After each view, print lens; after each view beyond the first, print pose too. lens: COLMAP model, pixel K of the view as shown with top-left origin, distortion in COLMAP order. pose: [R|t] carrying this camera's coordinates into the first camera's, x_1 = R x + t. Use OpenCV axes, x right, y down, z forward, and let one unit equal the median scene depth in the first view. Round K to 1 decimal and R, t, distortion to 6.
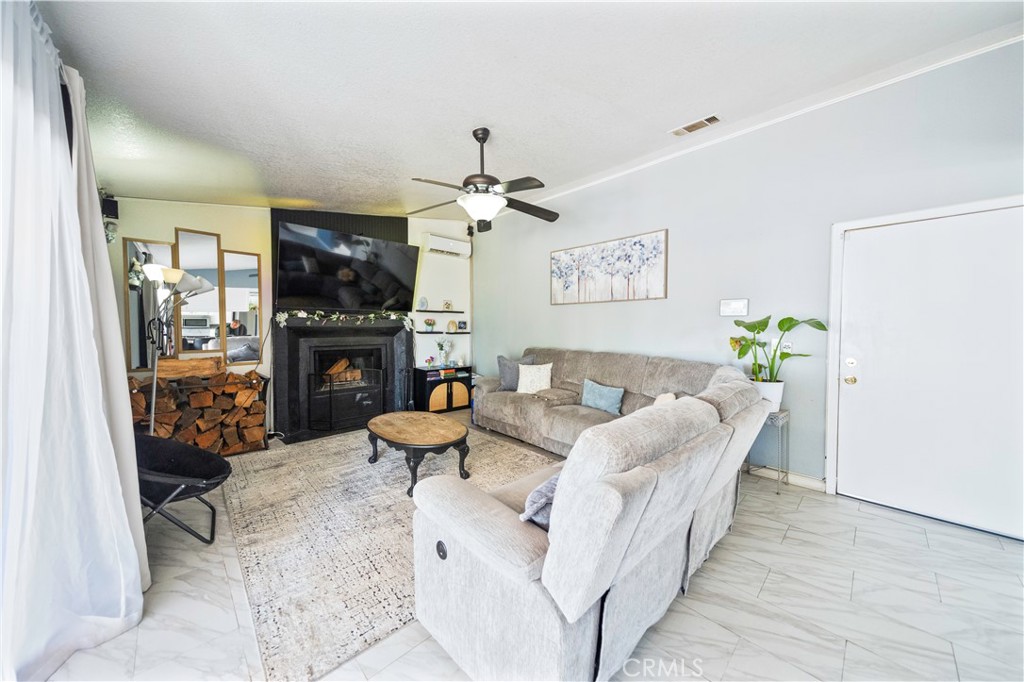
lens RADIAL K [[350.3, 0, 514.4], [0, 350.3, 335.7], [0, 0, 1]] dist [-0.002187, -0.000169]
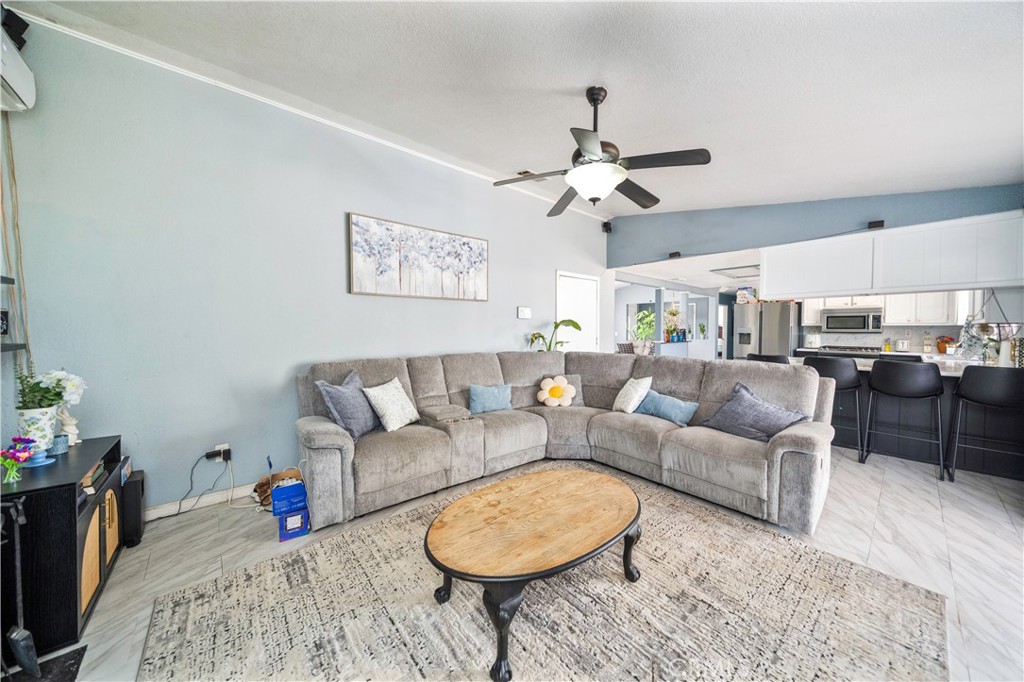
lens RADIAL K [[350.3, 0, 514.4], [0, 350.3, 335.7], [0, 0, 1]] dist [-0.002187, -0.000169]
pose [[0.047733, -0.029280, 0.998431, -0.648763], [0.022368, 0.999351, 0.028237, -0.024133], [-0.998610, 0.020985, 0.048356, 0.798676]]
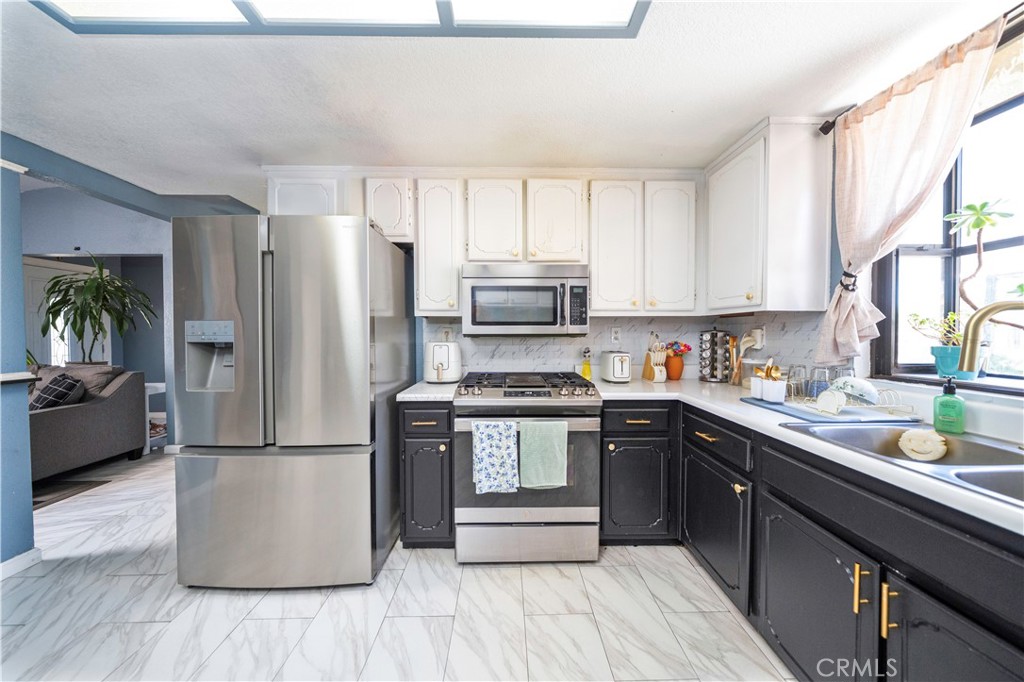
lens RADIAL K [[350.3, 0, 514.4], [0, 350.3, 335.7], [0, 0, 1]] dist [-0.002187, -0.000169]
pose [[-0.736797, -0.013623, 0.675977, 0.664570], [0.012390, 0.999357, 0.033645, 0.022392], [-0.676001, 0.033165, -0.736154, -0.244204]]
